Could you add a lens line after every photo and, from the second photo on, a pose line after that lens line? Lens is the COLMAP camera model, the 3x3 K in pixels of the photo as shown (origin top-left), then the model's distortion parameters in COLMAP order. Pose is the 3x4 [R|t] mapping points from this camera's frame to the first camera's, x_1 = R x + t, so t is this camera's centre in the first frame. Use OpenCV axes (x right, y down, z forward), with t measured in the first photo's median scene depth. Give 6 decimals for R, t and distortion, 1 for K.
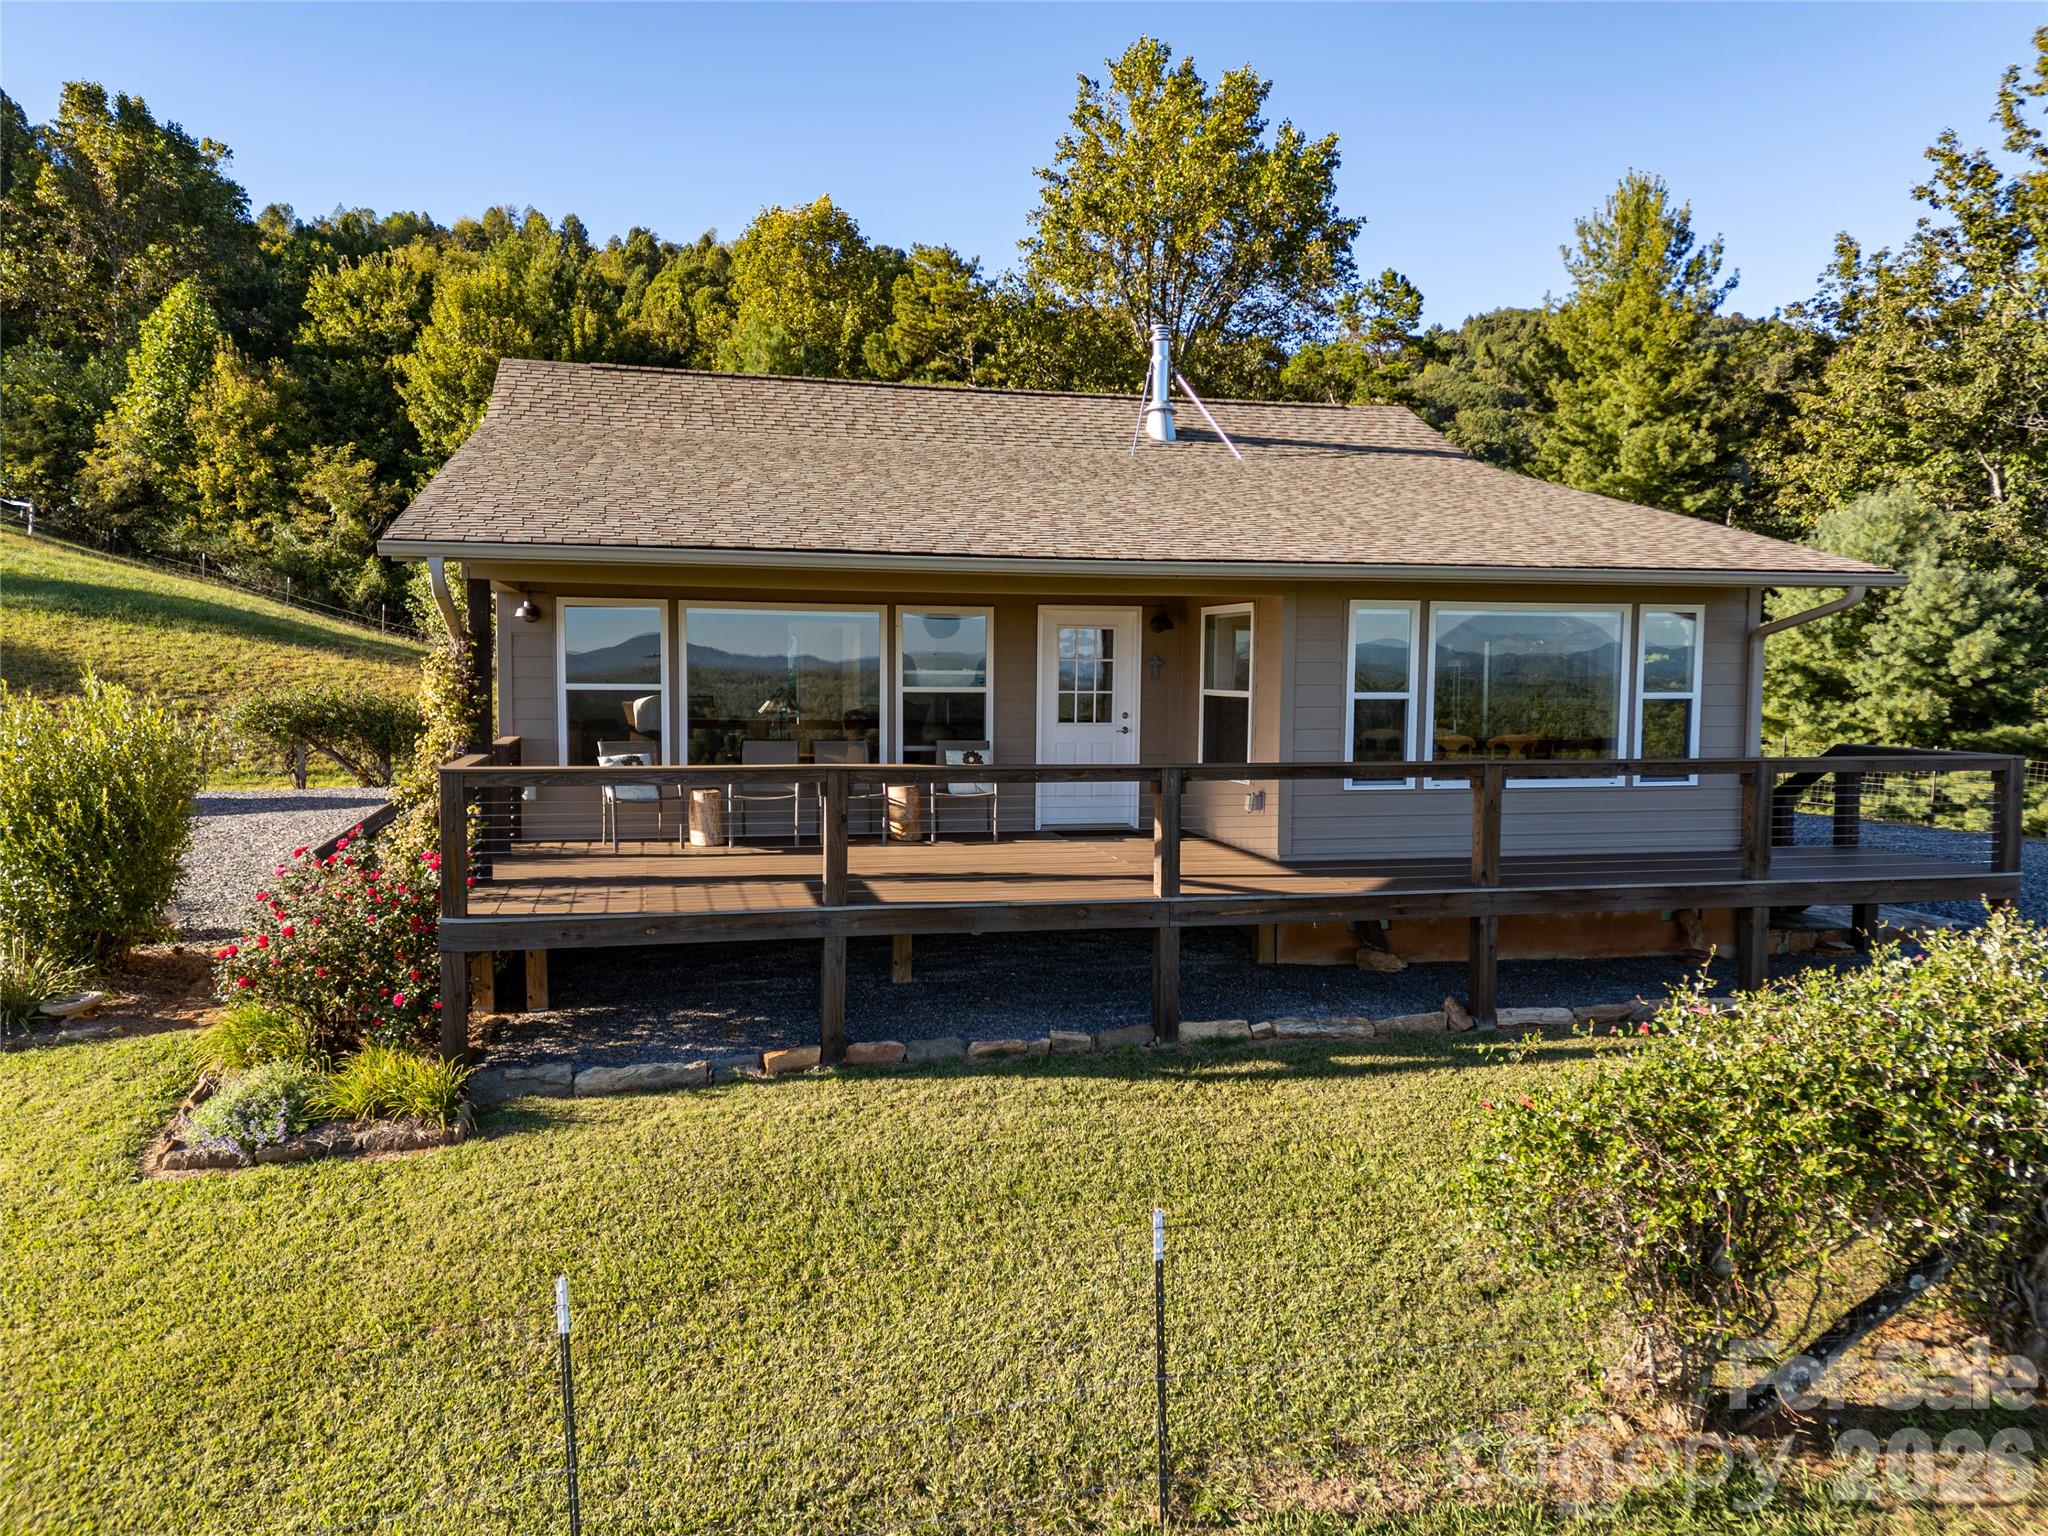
lens RADIAL K [[1429.1, 0, 1024.9], [0, 1429.1, 771.3], [0, 0, 1]] dist [0.003345, 0.000761]
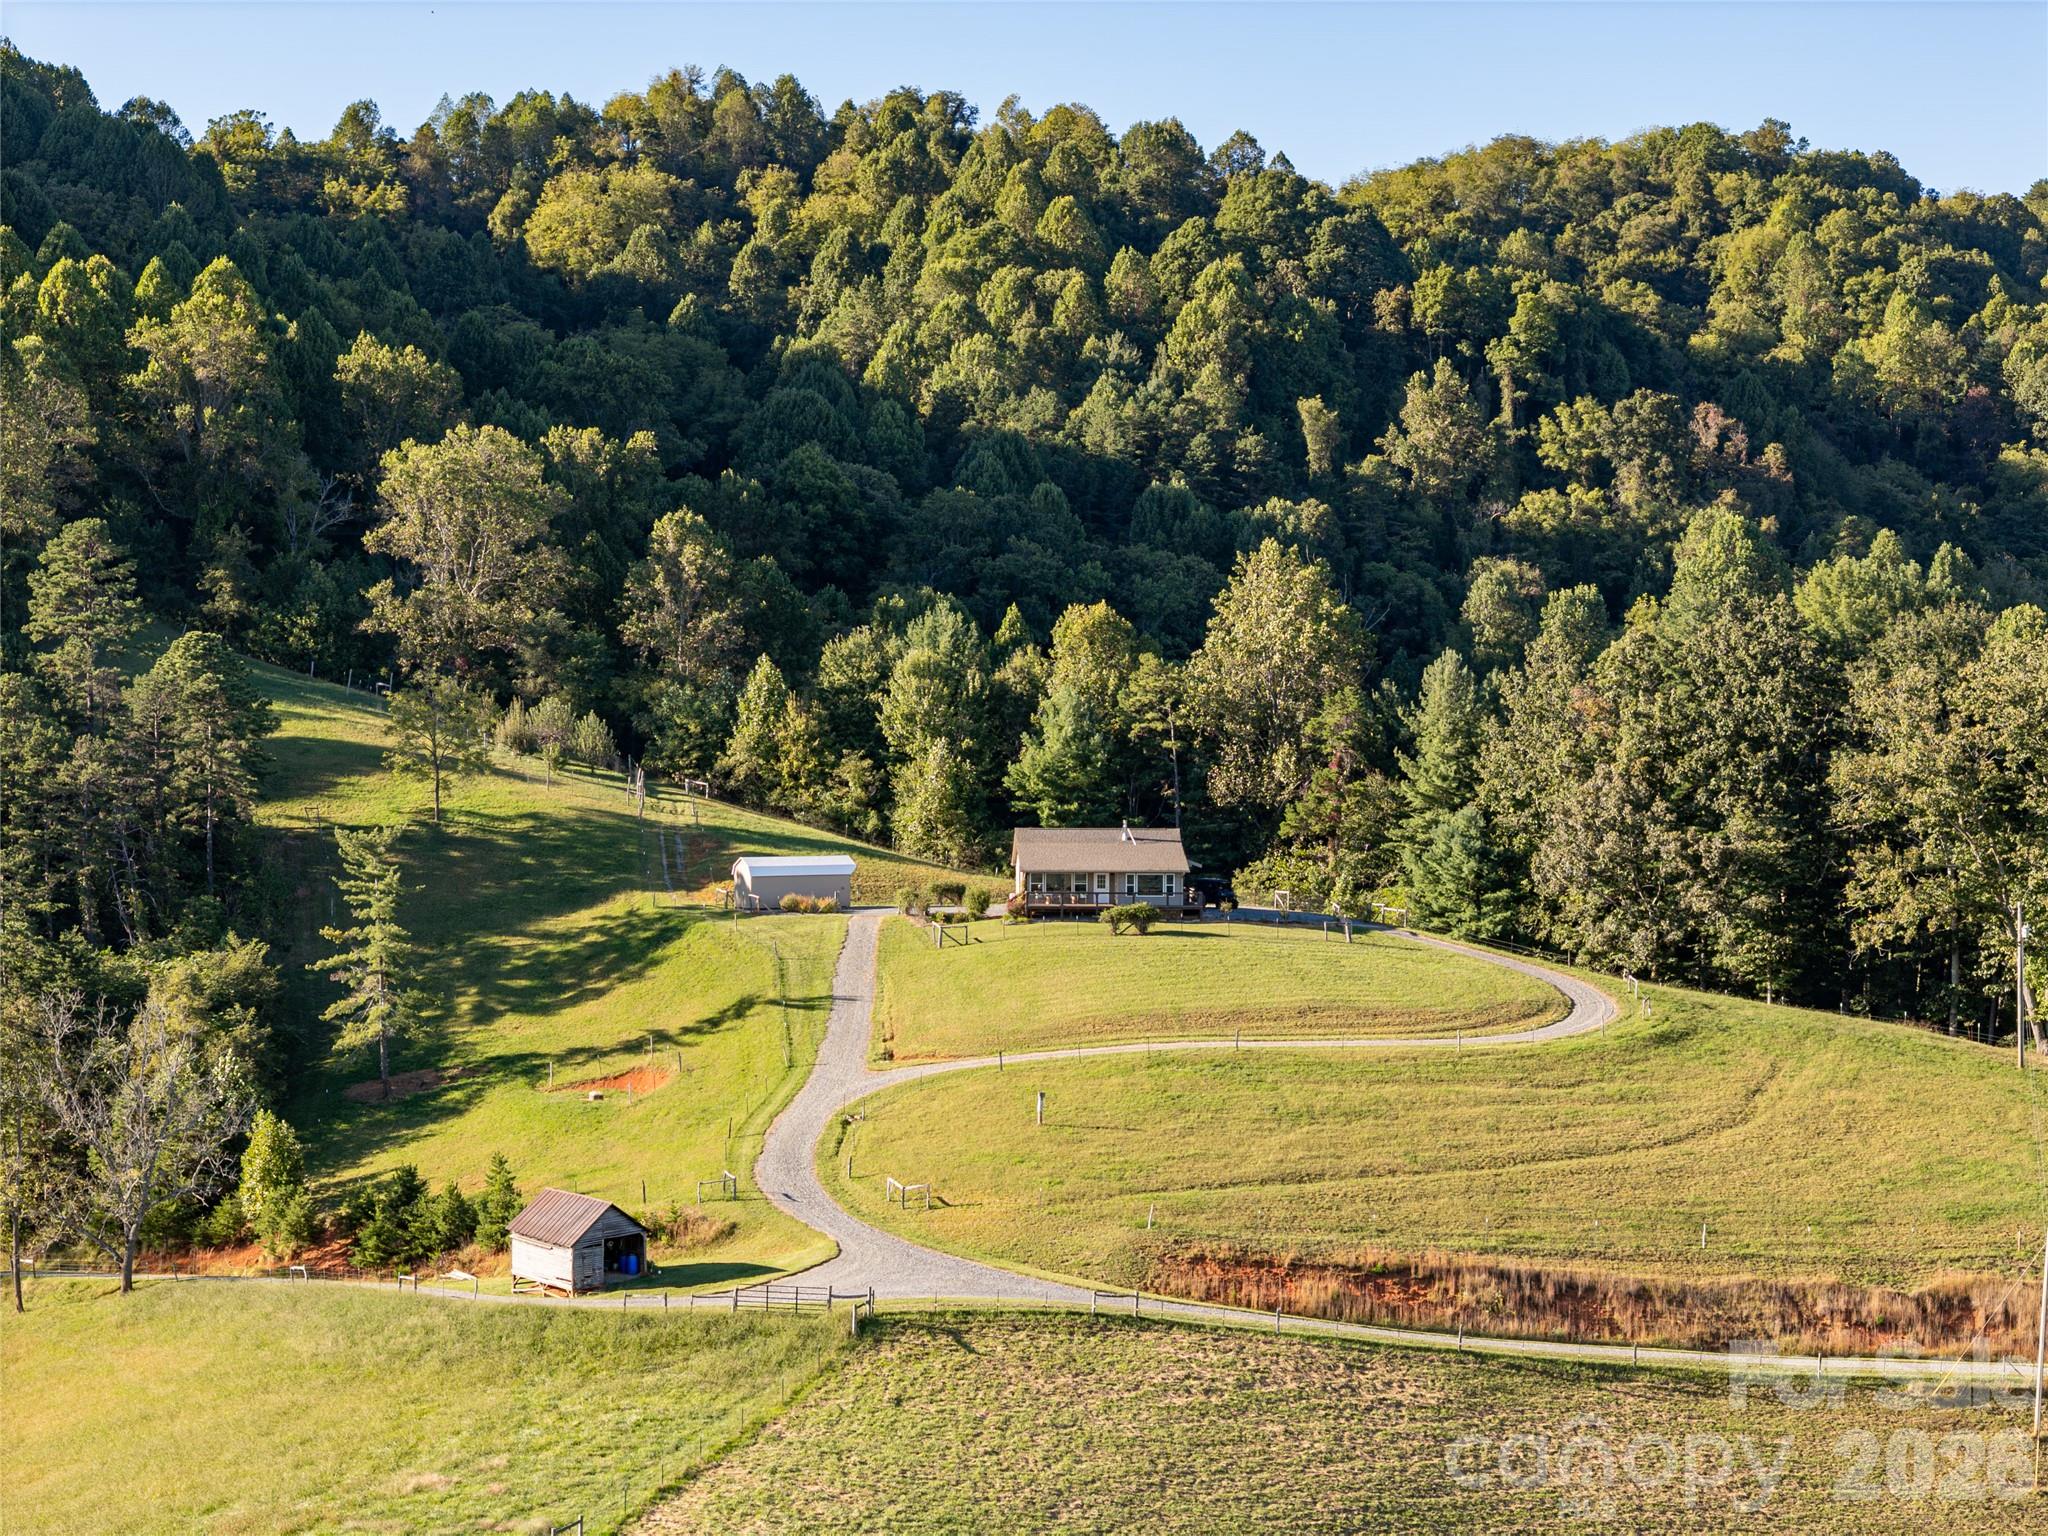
lens RADIAL K [[4154.5, 0, 1024.1], [0, 4154.5, 768.3], [0, 0, 1]] dist [-0.012583, 0.000000]
pose [[0.979835, -0.002131, -0.199797, 0.878403], [-0.012217, 0.997433, -0.070553, 0.192031], [0.199434, 0.071572, 0.977294, -4.473192]]
